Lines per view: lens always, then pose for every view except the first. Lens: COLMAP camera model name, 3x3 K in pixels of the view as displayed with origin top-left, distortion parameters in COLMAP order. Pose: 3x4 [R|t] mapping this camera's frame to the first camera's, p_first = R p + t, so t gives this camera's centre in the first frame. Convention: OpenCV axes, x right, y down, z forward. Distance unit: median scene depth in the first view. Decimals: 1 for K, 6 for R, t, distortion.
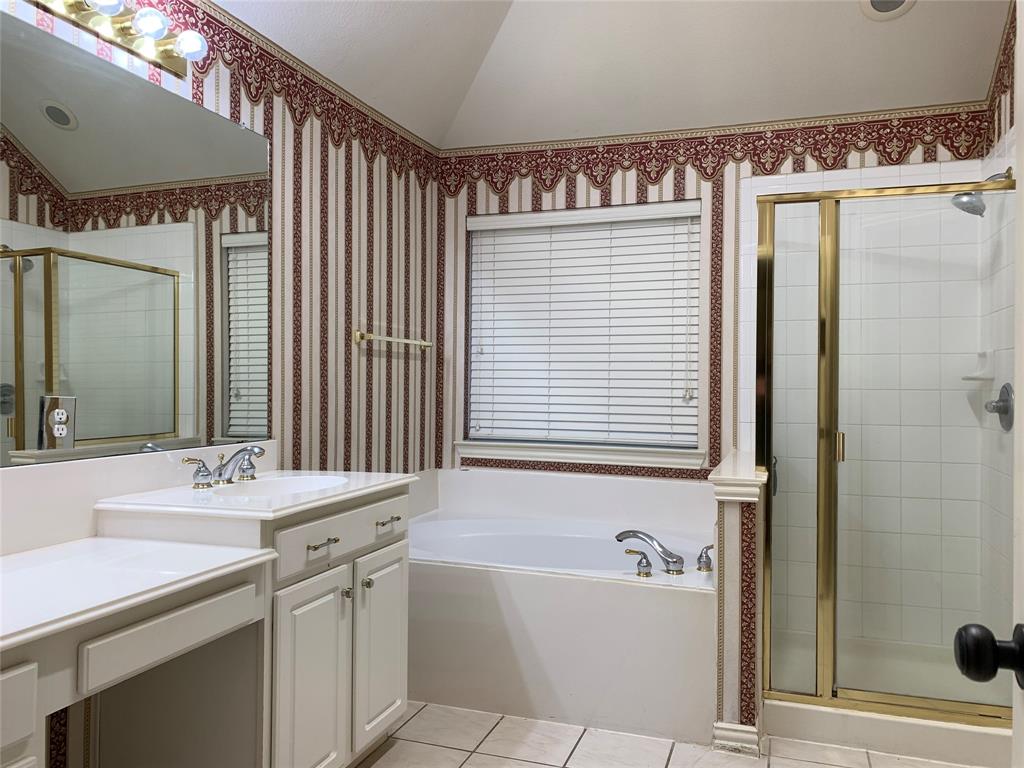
lens RADIAL K [[783.7, 0, 515.5], [0, 783.7, 387.5], [0, 0, 1]] dist [0.024248, -0.012436]
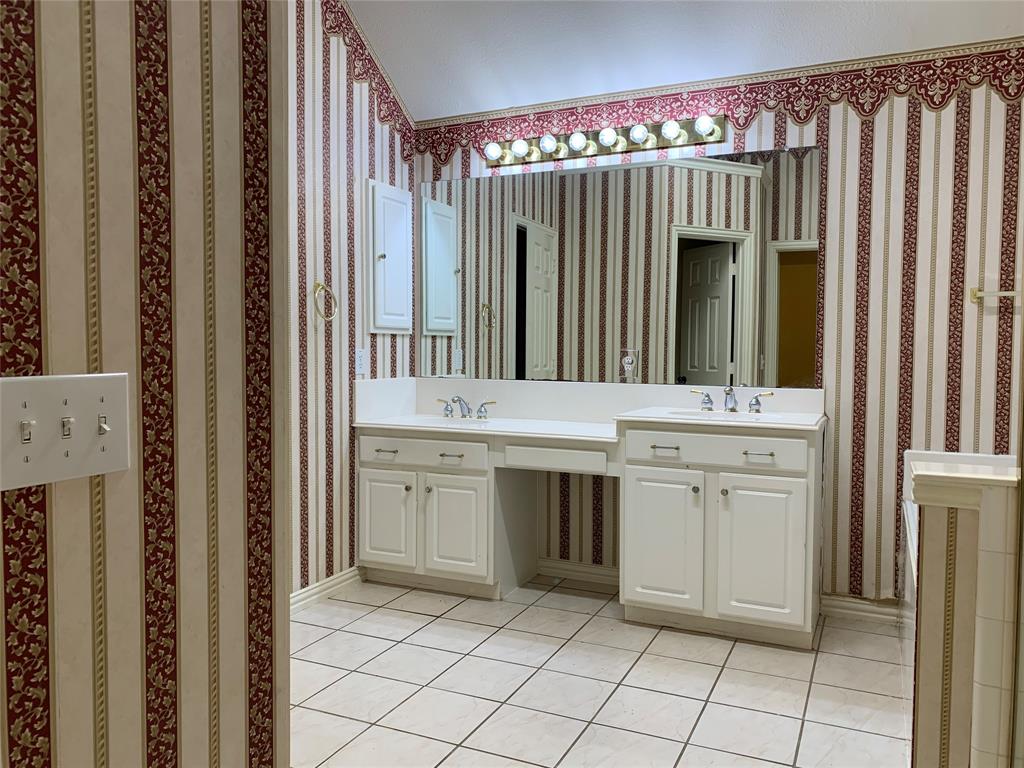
lens RADIAL K [[783.7, 0, 516.0], [0, 783.7, 379.3], [0, 0, 1]] dist [0.024248, -0.012436]
pose [[-0.098423, 0.033548, -0.994579, 1.000741], [-0.013830, 0.999289, 0.035076, 0.015220], [0.995049, 0.017208, -0.097889, 0.667705]]
